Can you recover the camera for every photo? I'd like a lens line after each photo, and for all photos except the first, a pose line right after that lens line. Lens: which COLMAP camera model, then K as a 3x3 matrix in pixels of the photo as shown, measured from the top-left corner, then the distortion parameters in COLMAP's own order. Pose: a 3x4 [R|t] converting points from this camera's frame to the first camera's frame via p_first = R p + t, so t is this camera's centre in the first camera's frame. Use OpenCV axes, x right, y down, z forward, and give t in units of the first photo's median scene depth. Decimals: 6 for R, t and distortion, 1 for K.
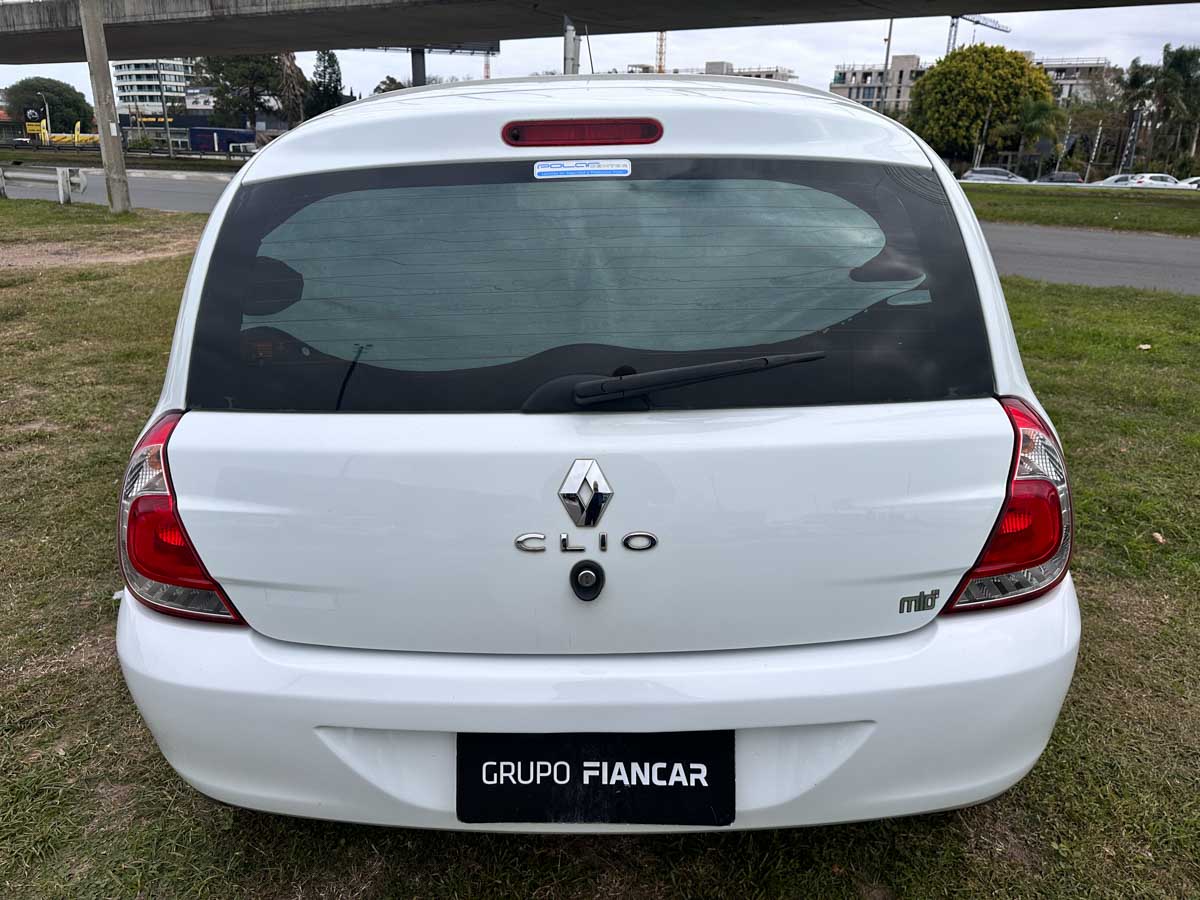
lens RADIAL K [[859.3, 0, 586.9], [0, 859.3, 445.7], [0, 0, 1]] dist [0.018426, -0.004256]
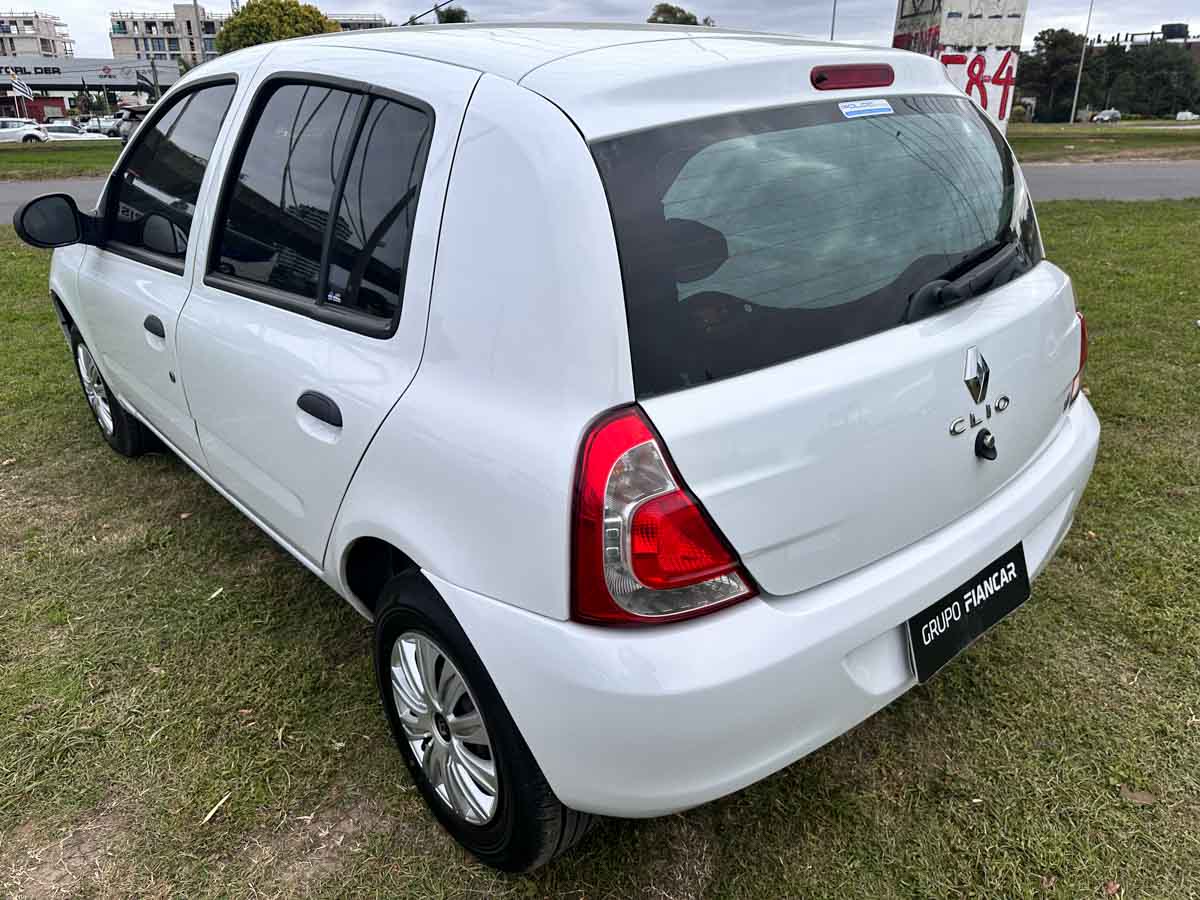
lens RADIAL K [[849.9, 0, 600.0], [0, 849.9, 450.0], [0, 0, 1]] dist [0.002846, -0.002993]
pose [[0.750890, -0.275522, 0.600210, -1.071396], [0.241147, 0.960453, 0.139204, -0.129593], [-0.614827, 0.040212, 0.787636, 0.352401]]
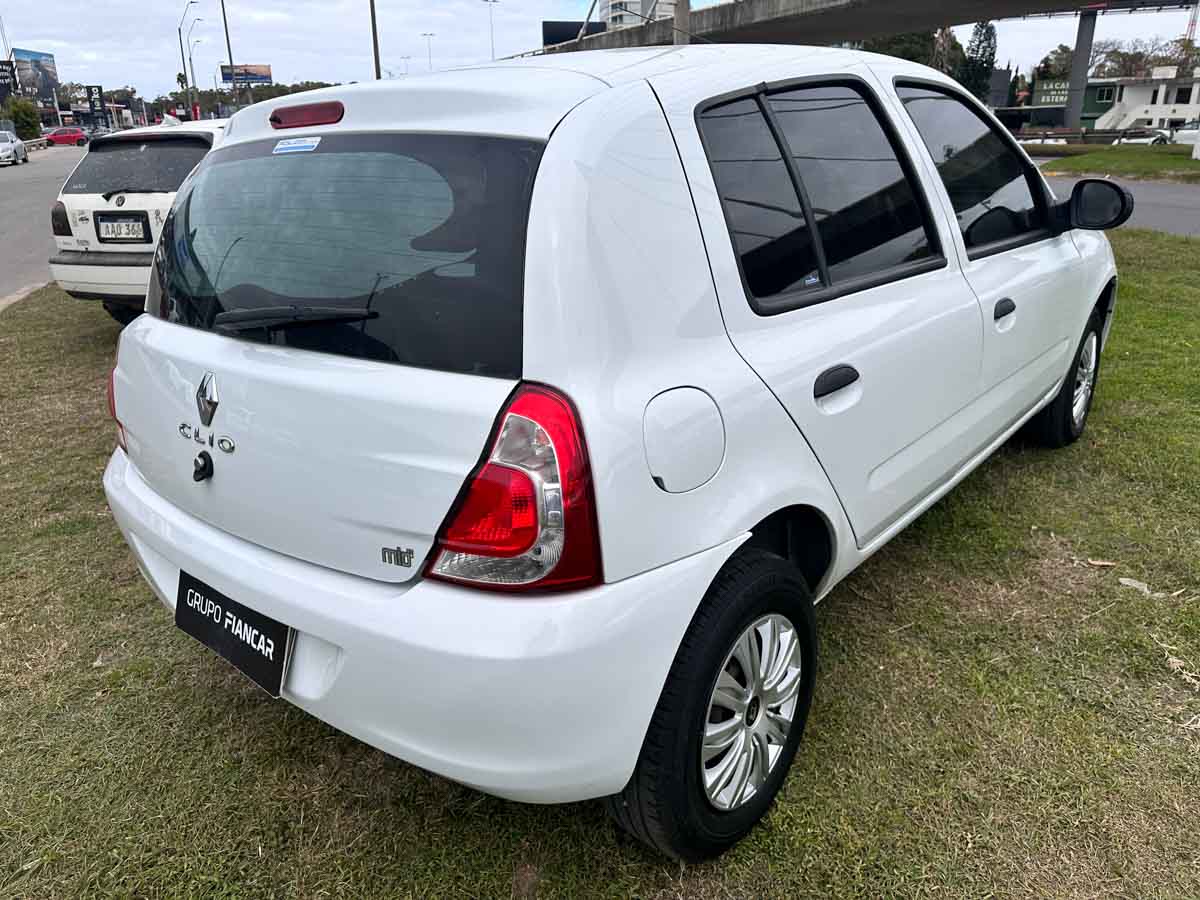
lens RADIAL K [[849.9, 0, 600.0], [0, 849.9, 450.0], [0, 0, 1]] dist [0.002846, -0.002993]
pose [[0.792144, 0.191930, -0.579372, 1.128322], [-0.174338, 0.980873, 0.086573, -0.077452], [0.584906, 0.032428, 0.810453, 0.288796]]
